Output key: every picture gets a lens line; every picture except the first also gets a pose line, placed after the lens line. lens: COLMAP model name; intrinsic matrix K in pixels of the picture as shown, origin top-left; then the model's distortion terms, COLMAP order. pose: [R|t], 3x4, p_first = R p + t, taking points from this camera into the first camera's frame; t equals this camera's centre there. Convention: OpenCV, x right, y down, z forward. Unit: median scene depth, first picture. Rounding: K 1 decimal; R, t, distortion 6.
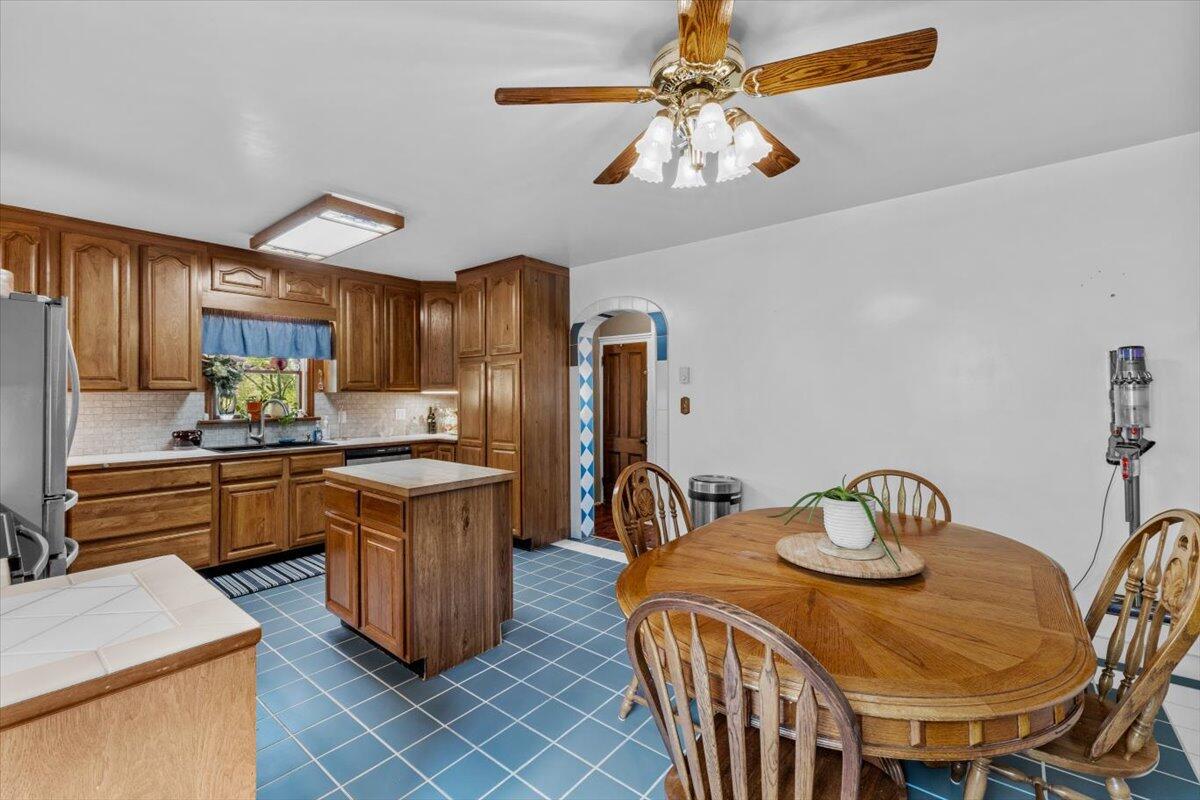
lens RADIAL K [[503.0, 0, 588.9], [0, 503.0, 393.8], [0, 0, 1]] dist [0.000020, 0.000304]
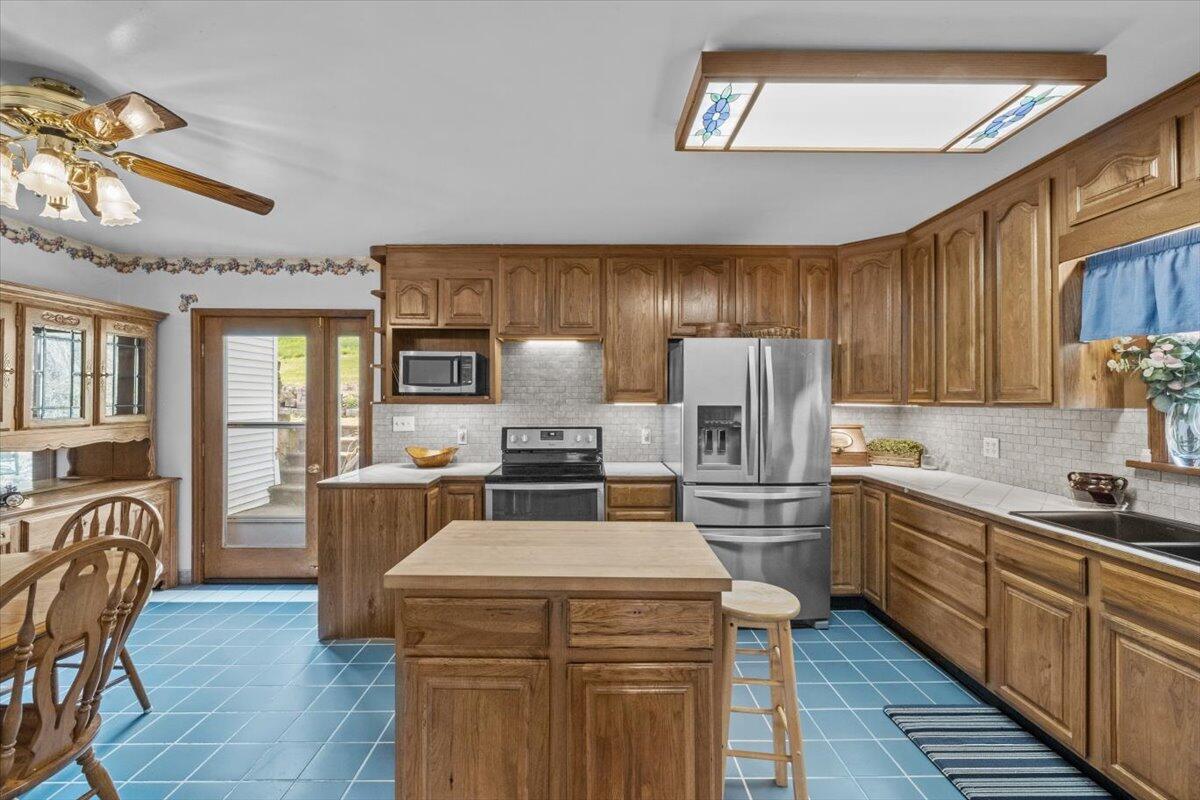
lens RADIAL K [[503.0, 0, 600.3], [0, 503.0, 395.4], [0, 0, 1]] dist [0.000020, 0.000304]
pose [[-0.754045, -0.001781, -0.656821, 0.017764], [0.003024, 0.999976, -0.006183, -0.015302], [0.656816, -0.006648, -0.754021, 1.011313]]
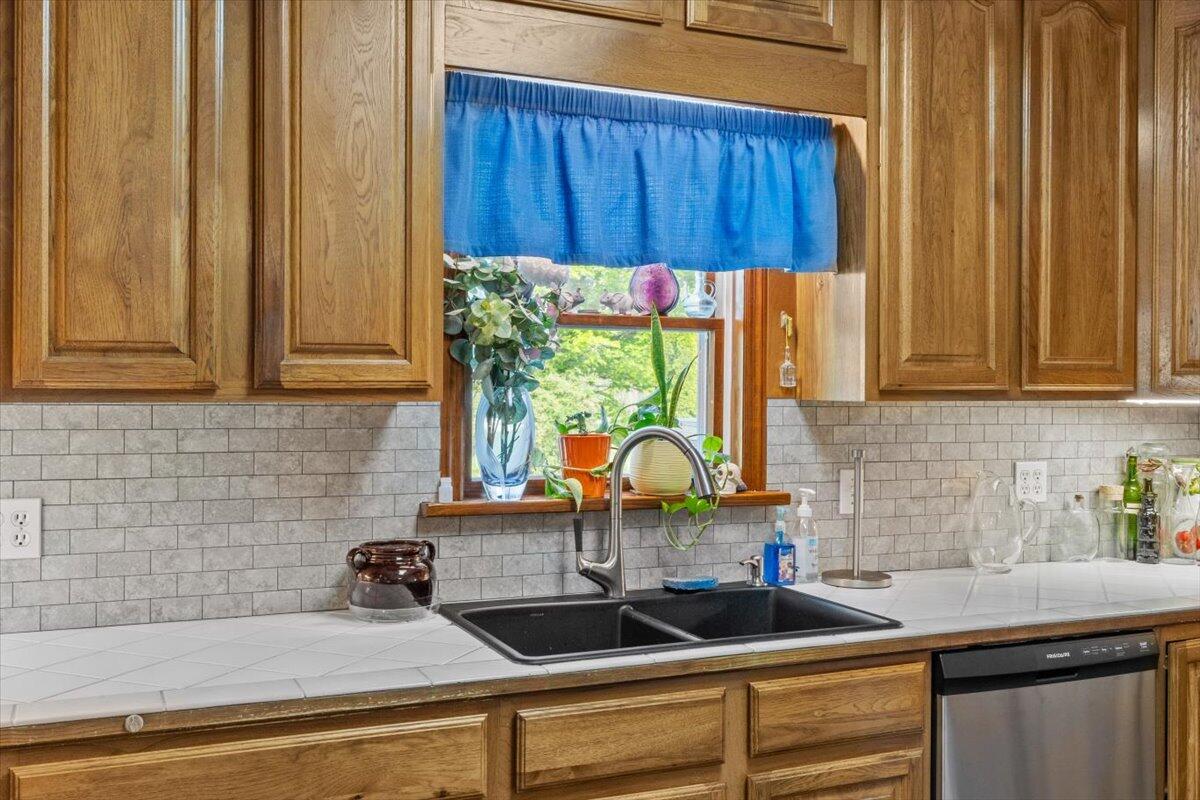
lens RADIAL K [[1160.7, 0, 602.6], [0, 1160.7, 393.7], [0, 0, 1]] dist [-0.008363, 0.000000]
pose [[0.902061, 0.014167, -0.431376, -0.411952], [-0.009442, 0.999870, 0.013093, -0.014561], [0.431506, -0.007737, 0.902077, 0.469808]]
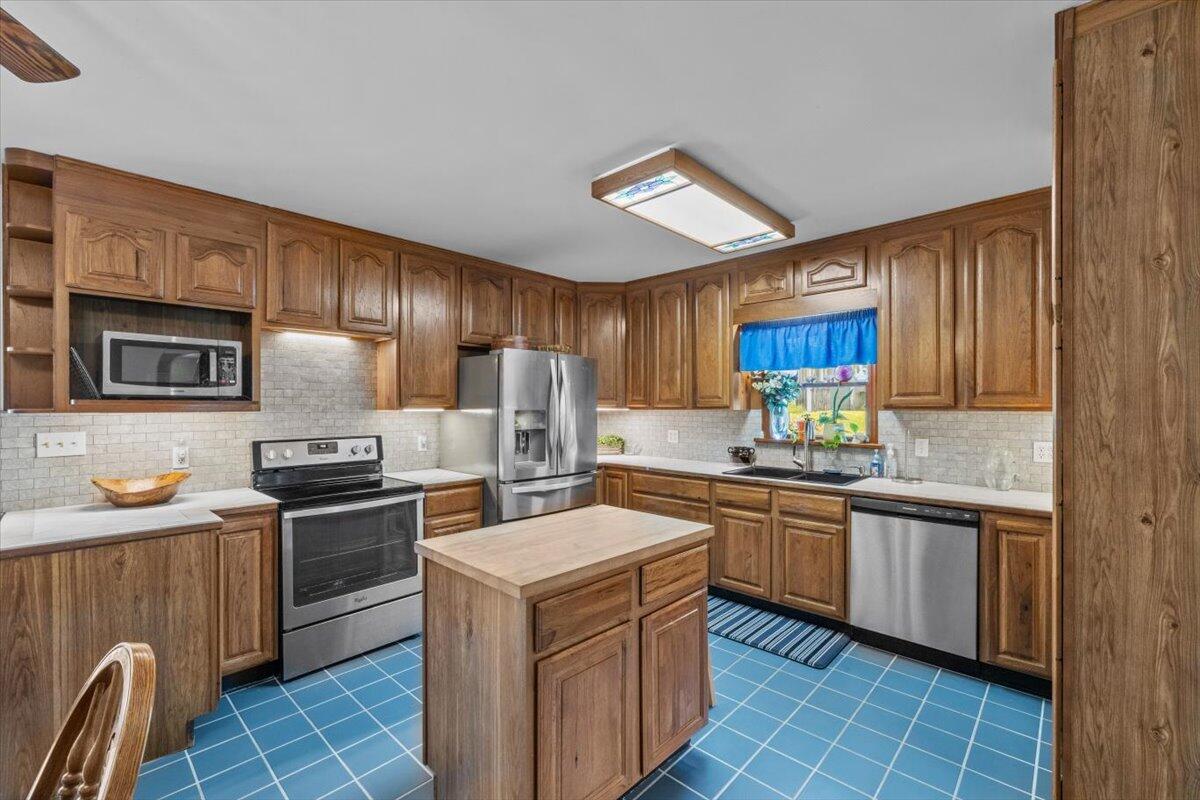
lens RADIAL K [[503.0, 0, 600.0], [0, 503.0, 406.2], [0, 0, 1]] dist [0.000020, 0.000304]
pose [[-0.052402, 0.005266, -0.998612, 0.227192], [0.002643, 0.999983, 0.005135, -0.015338], [0.998623, -0.002370, -0.052415, 0.730100]]
